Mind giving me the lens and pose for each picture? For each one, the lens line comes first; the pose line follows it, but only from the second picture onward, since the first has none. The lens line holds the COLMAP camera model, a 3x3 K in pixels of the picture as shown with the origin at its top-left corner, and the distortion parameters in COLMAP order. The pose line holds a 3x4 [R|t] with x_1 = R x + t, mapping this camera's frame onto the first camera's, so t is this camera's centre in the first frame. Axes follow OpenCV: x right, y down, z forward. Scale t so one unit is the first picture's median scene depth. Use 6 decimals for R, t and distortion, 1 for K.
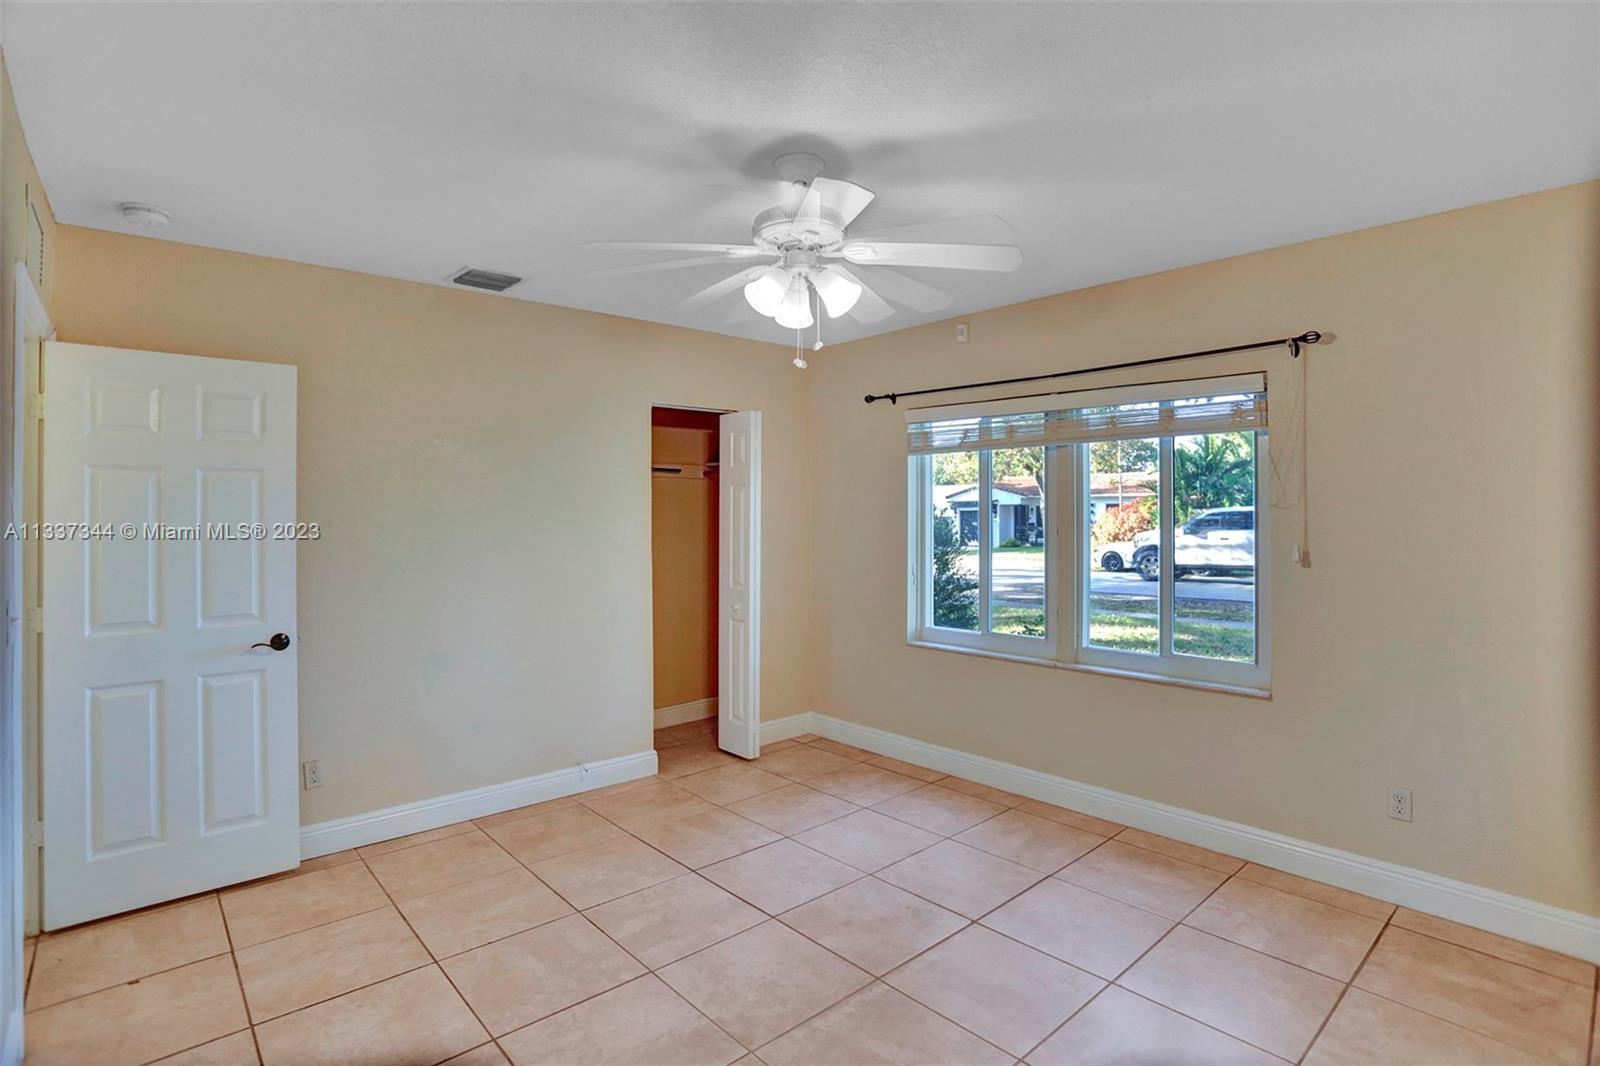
lens RADIAL K [[788.2, 0, 779.9], [0, 788.2, 516.3], [0, 0, 1]] dist [-0.066486, 0.034255]
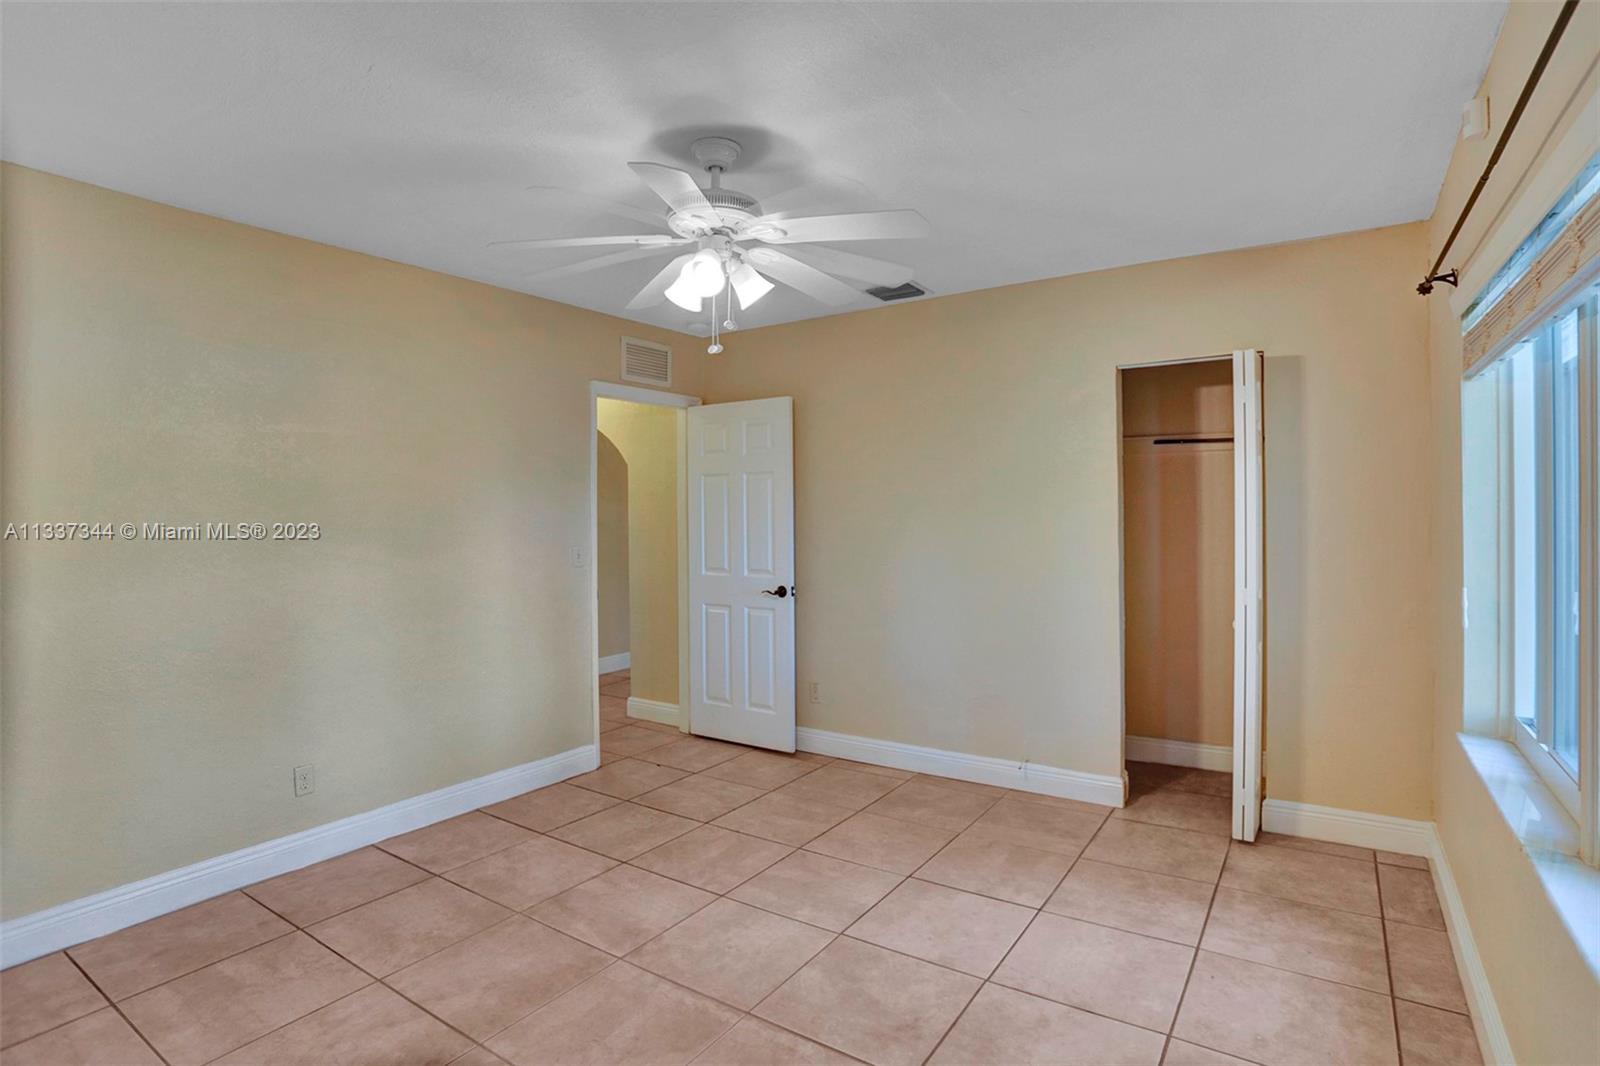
lens RADIAL K [[794.6, 0, 789.8], [0, 794.6, 507.0], [0, 0, 1]] dist [-0.079548, 0.033774]
pose [[0.257307, -0.002329, -0.966327, 0.735076], [0.011692, 0.999931, 0.000703, 0.004619], [0.966259, -0.011479, 0.257317, 0.595263]]
